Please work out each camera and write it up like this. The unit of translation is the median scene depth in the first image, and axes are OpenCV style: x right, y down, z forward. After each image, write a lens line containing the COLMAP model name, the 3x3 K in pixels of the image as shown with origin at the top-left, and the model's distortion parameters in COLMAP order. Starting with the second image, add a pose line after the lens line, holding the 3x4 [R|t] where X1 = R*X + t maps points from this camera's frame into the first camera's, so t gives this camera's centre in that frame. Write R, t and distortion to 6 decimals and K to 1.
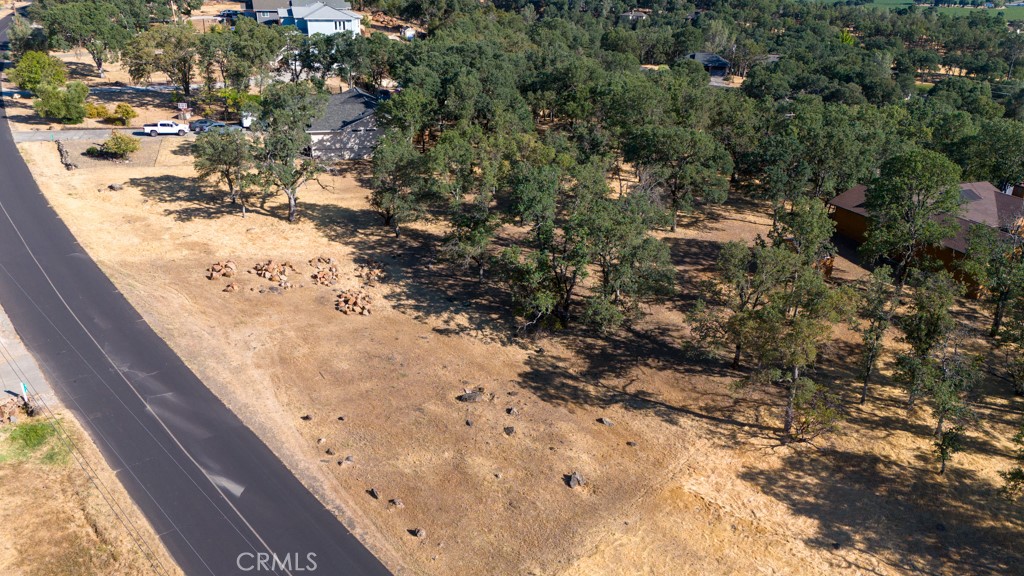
lens RADIAL K [[750.6, 0, 514.5], [0, 750.6, 287.0], [0, 0, 1]] dist [0.085601, -0.098554]
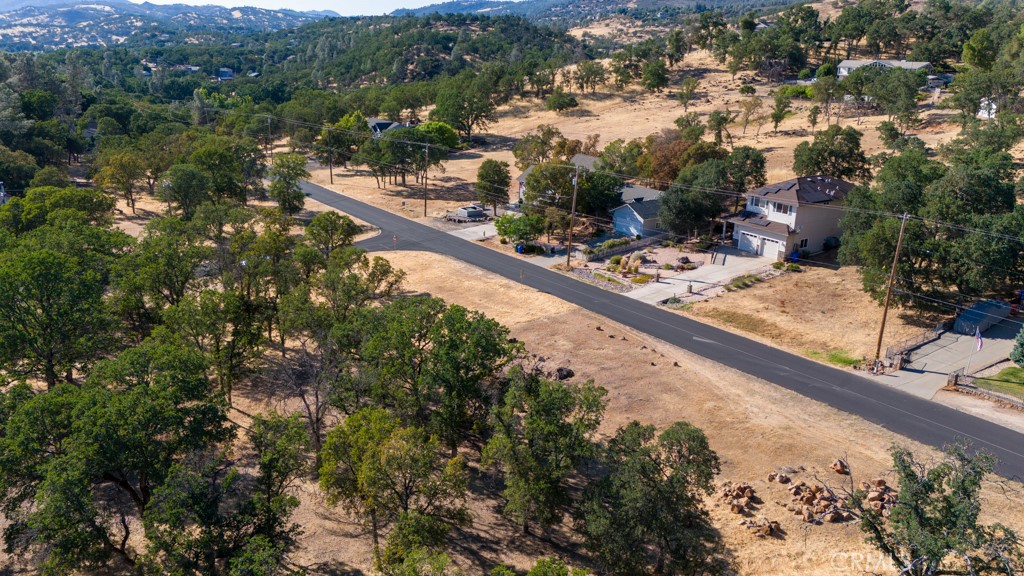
lens RADIAL K [[750.6, 0, 514.5], [0, 750.6, 287.0], [0, 0, 1]] dist [0.085601, -0.098554]
pose [[-0.980934, -0.092809, 0.170750, -0.159912], [0.042704, 0.754194, 0.655262, -0.741990], [-0.189593, 0.650060, -0.735851, 1.639316]]
